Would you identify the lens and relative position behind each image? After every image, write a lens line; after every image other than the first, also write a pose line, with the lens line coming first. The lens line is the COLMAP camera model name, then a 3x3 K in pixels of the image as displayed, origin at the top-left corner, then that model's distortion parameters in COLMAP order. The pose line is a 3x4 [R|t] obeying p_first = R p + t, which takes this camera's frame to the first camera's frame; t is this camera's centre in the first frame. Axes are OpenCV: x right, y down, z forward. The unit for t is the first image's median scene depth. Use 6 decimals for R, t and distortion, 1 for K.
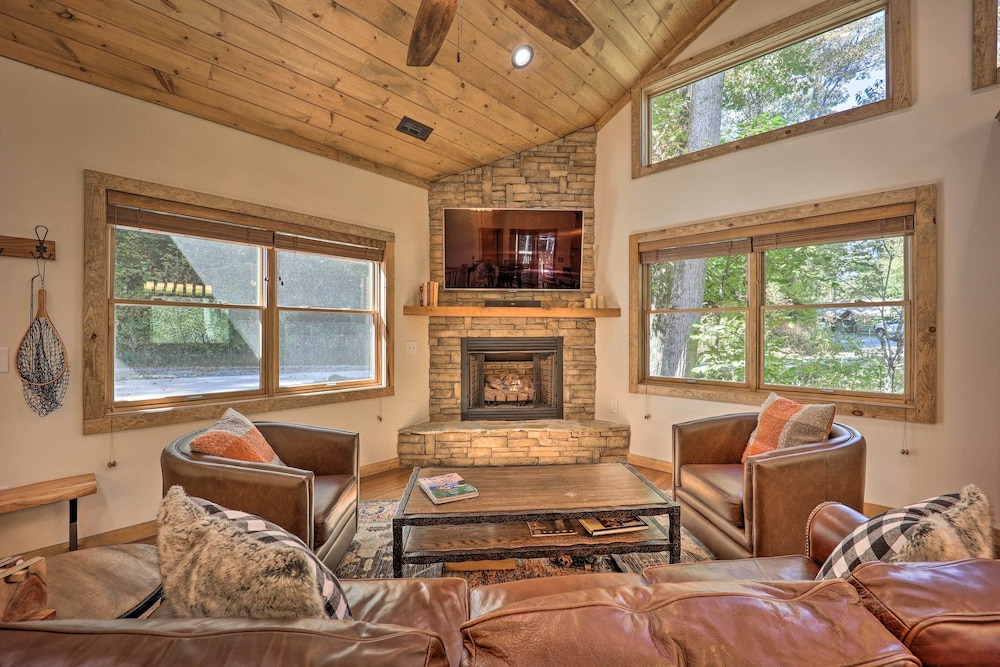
lens RADIAL K [[407.7, 0, 500.0], [0, 407.7, 333.5], [0, 0, 1]] dist [-0.002456, -0.000355]
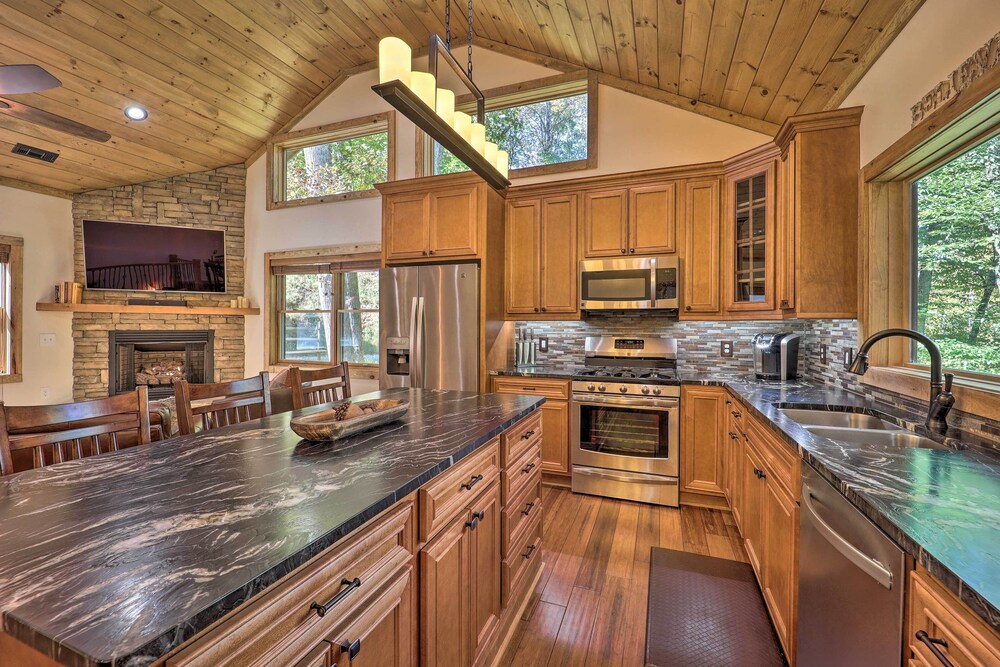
lens RADIAL K [[406.5, 0, 517.6], [0, 406.5, 327.1], [0, 0, 1]] dist [-0.026052, 0.000003]
pose [[0.919516, 0.003418, 0.393038, 0.533434], [-0.005429, 0.999977, 0.004005, -0.010777], [-0.393016, -0.005817, 0.919513, -0.489000]]
